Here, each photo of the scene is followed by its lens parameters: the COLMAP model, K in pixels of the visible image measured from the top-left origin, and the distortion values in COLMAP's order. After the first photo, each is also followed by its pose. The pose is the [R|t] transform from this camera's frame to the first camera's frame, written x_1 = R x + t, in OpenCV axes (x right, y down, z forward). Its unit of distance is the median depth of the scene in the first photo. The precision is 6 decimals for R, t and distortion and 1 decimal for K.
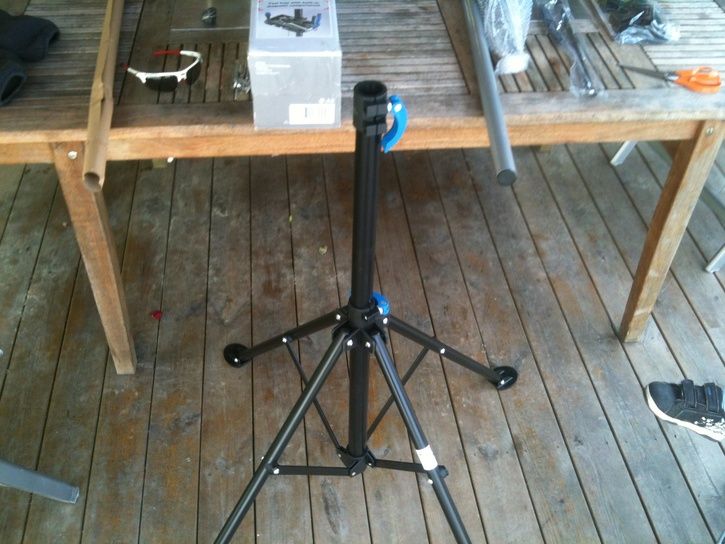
lens RADIAL K [[766.8, 0, 374.9], [0, 766.8, 282.2], [0, 0, 1]] dist [0.122675, -0.333131]
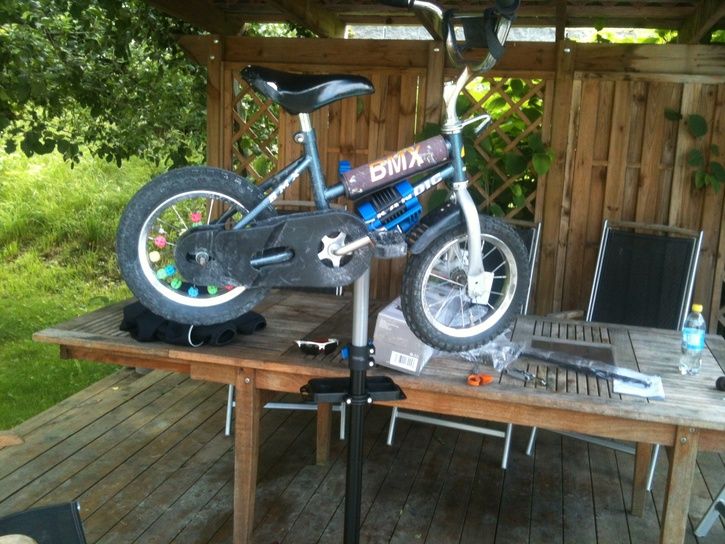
lens RADIAL K [[781.9, 0, 362.2], [0, 781.9, 234.0], [0, 0, 1]] dist [0.141350, -0.403039]
pose [[0.934191, 0.063309, -0.351111, 0.305715], [-0.260852, 0.792599, -0.551129, 0.342690], [0.243399, 0.606448, 0.756953, -0.312451]]
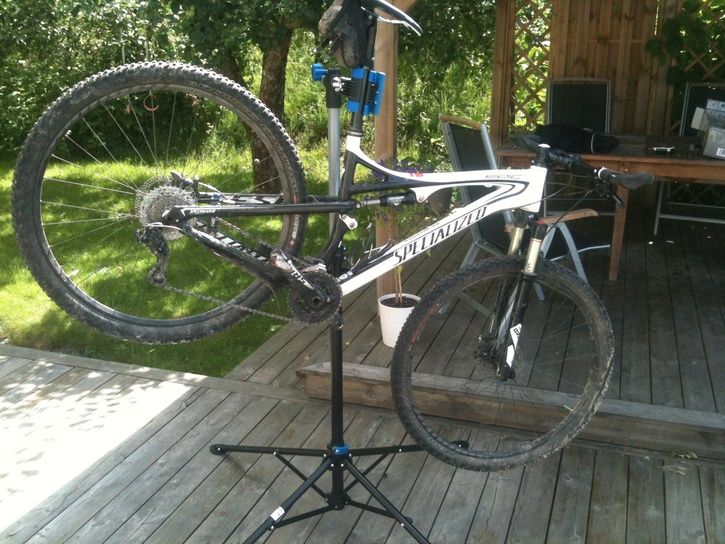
lens RADIAL K [[783.4, 0, 376.5], [0, 783.4, 256.0], [0, 0, 1]] dist [0.140827, -0.383320]
pose [[0.910475, 0.098025, -0.401780, -0.017401], [-0.275917, 0.867659, -0.413568, 1.222545], [0.308068, 0.487401, 0.817028, -1.197214]]
